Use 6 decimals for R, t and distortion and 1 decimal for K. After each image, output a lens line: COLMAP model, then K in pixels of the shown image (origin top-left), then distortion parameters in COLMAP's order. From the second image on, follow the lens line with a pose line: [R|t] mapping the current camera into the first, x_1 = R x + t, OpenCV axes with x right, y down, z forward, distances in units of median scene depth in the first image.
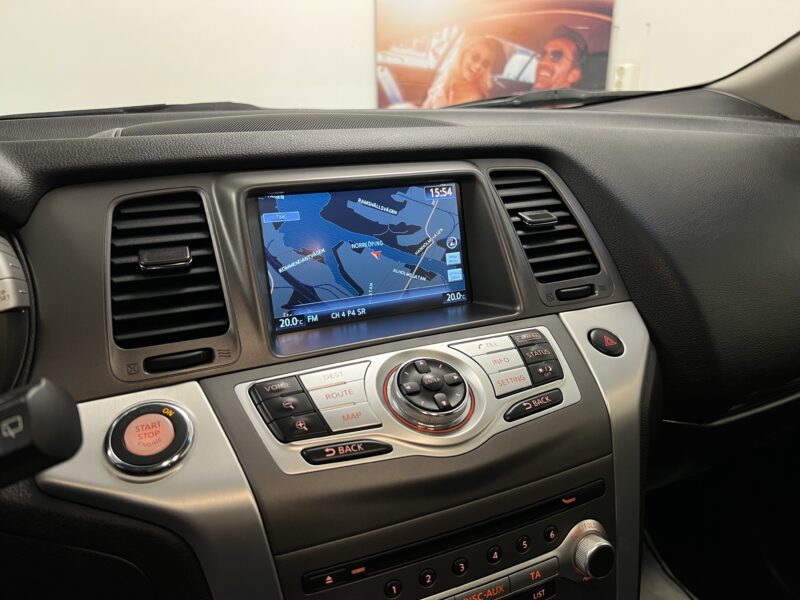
lens RADIAL K [[616.5, 0, 397.1], [0, 616.5, 302.9], [0, 0, 1]] dist [0.025547, -0.020417]
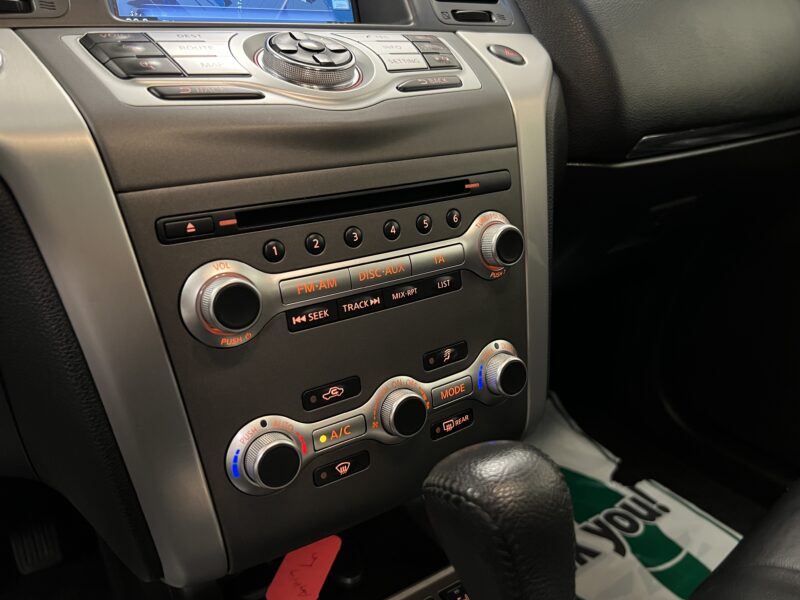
lens RADIAL K [[616.5, 0, 402.2], [0, 616.5, 297.5], [0, 0, 1]] dist [0.025547, -0.020417]
pose [[0.987109, -0.058474, 0.148985, 0.031211], [0.050078, 0.996971, 0.059503, 0.401208], [-0.152013, -0.051275, 0.987048, 0.113121]]
